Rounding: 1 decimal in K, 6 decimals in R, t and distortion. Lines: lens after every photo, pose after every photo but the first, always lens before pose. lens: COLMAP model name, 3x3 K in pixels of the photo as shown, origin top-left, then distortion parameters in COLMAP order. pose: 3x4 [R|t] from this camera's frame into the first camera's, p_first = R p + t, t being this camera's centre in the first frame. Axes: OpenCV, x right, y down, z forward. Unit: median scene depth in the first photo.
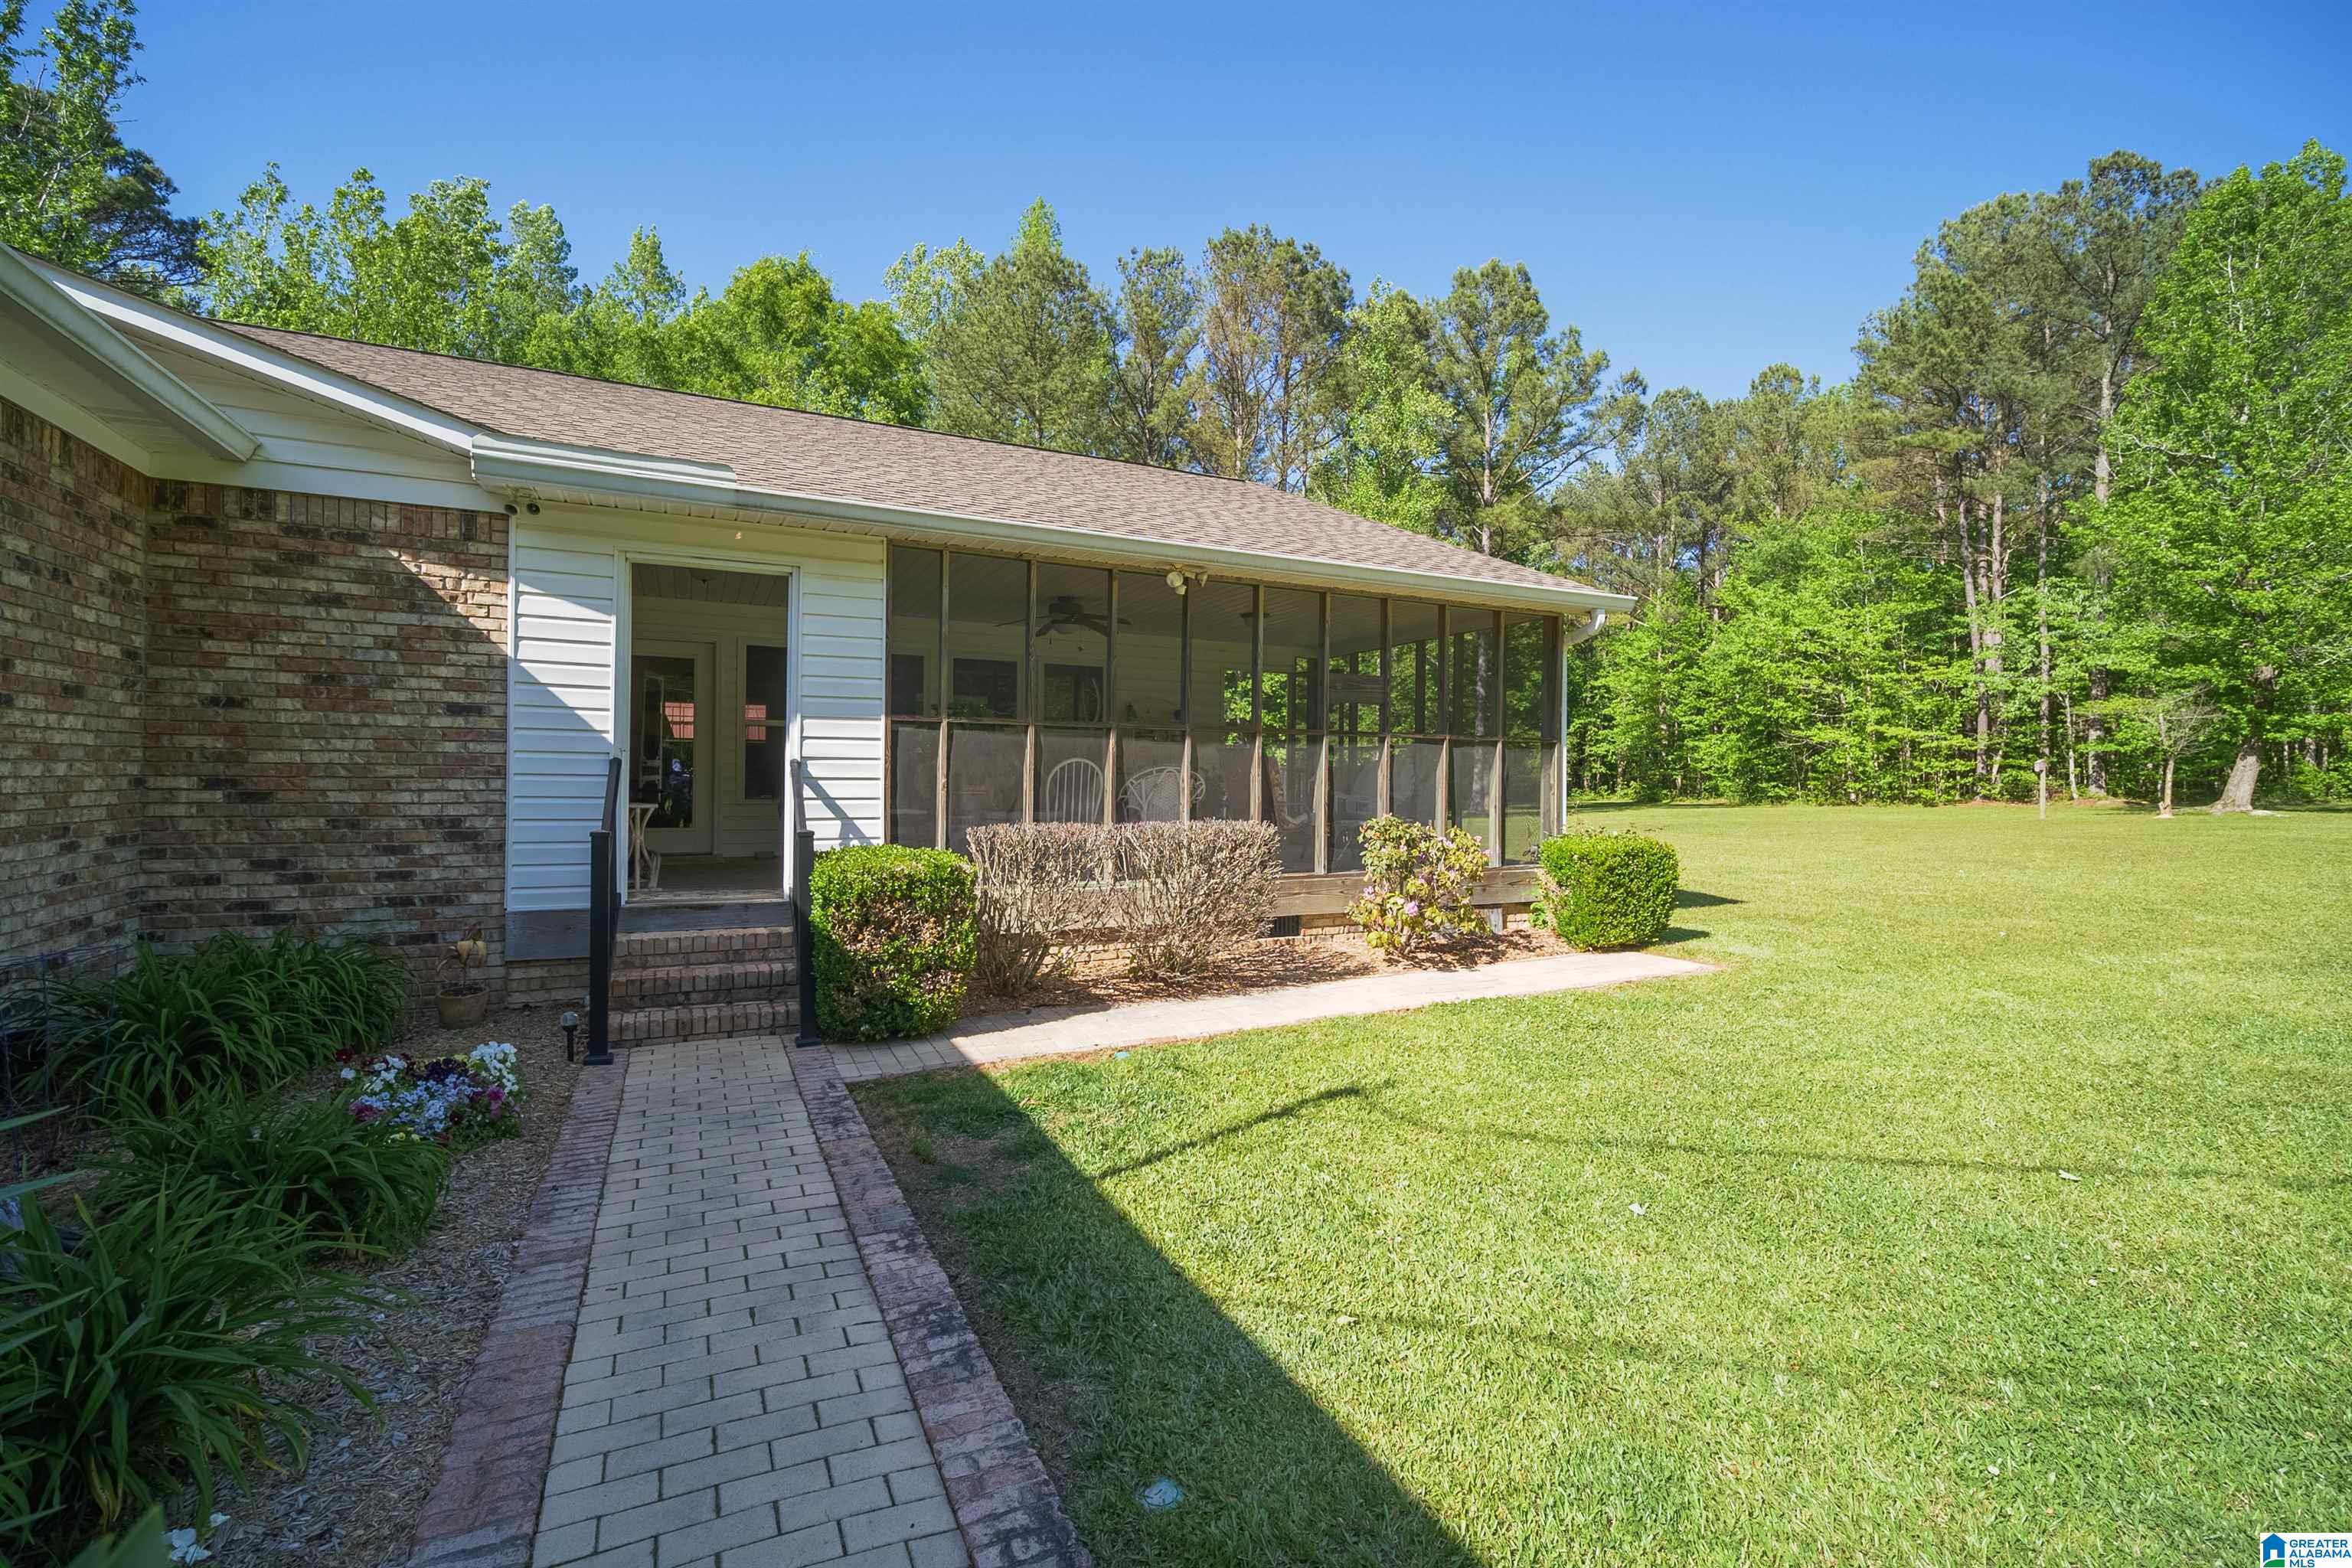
lens RADIAL K [[1017.0, 0, 1168.7], [0, 1017.0, 783.5], [0, 0, 1]] dist [0.000560, -0.002365]
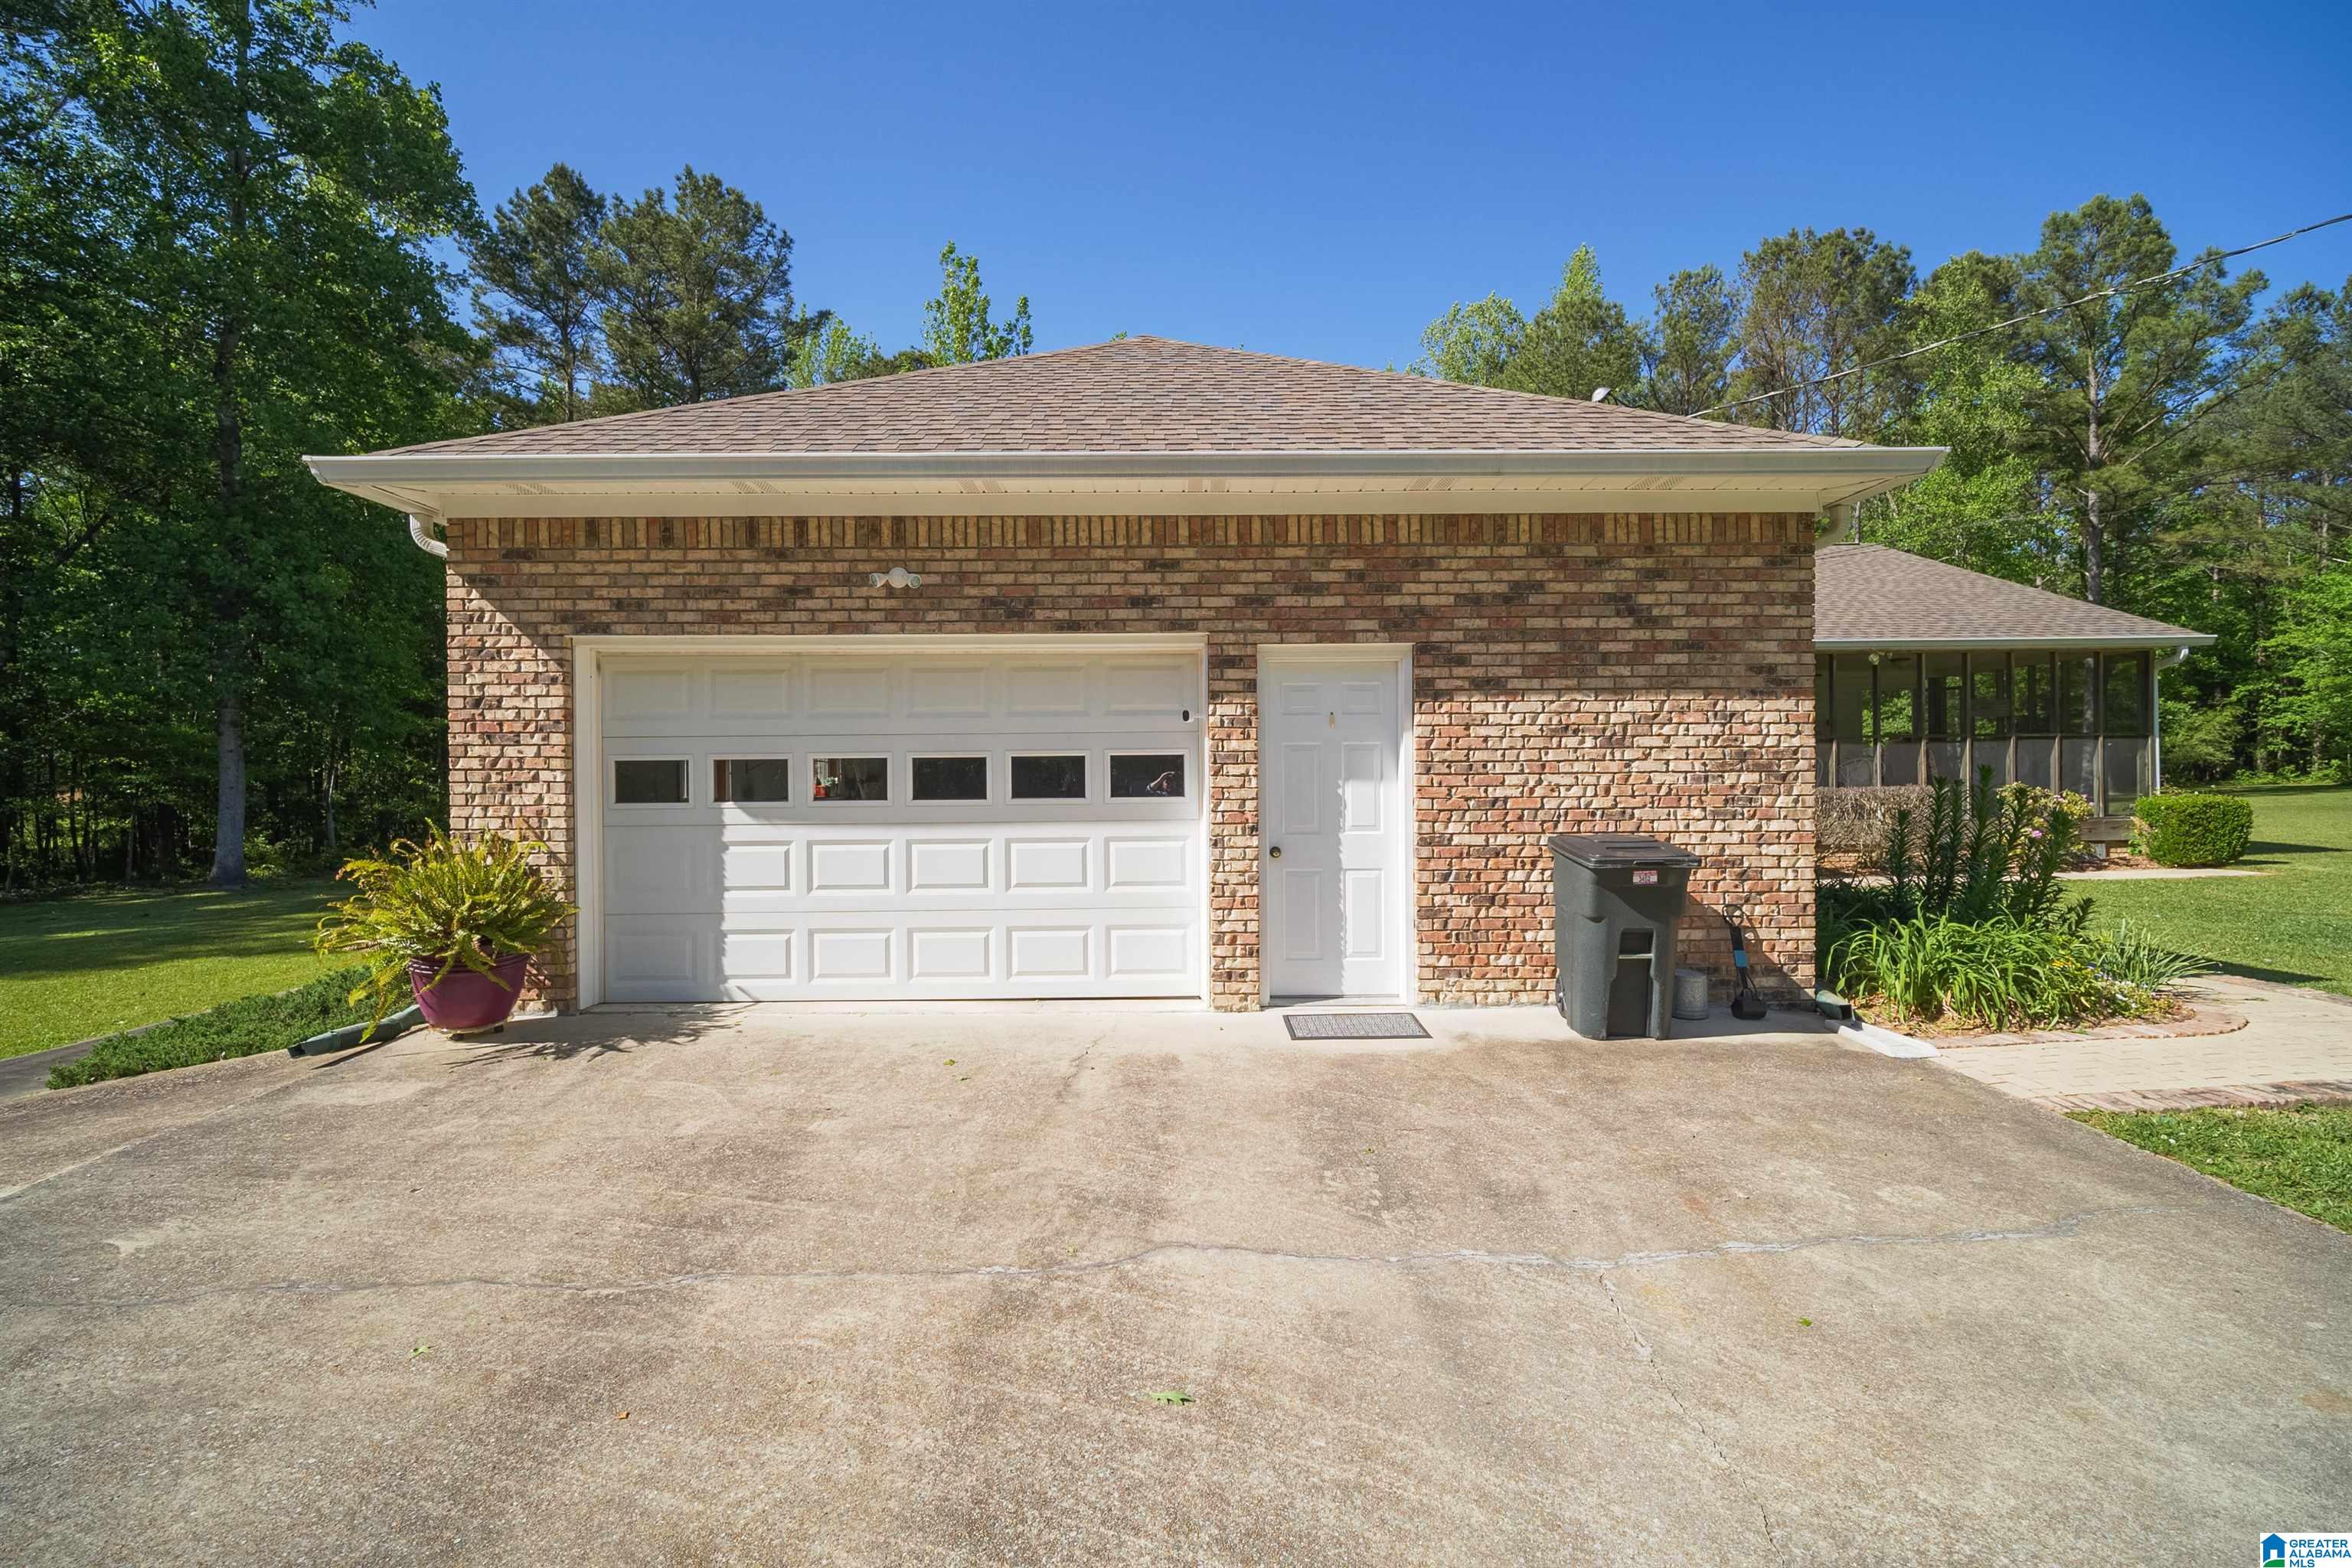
lens RADIAL K [[1017.0, 0, 1177.4], [0, 1017.0, 779.5], [0, 0, 1]] dist [0.000560, -0.002365]
pose [[0.905961, -0.016664, -0.423034, -0.057102], [0.016926, 0.999852, -0.003136, 0.001386], [0.423023, -0.004320, 0.906109, -0.192720]]
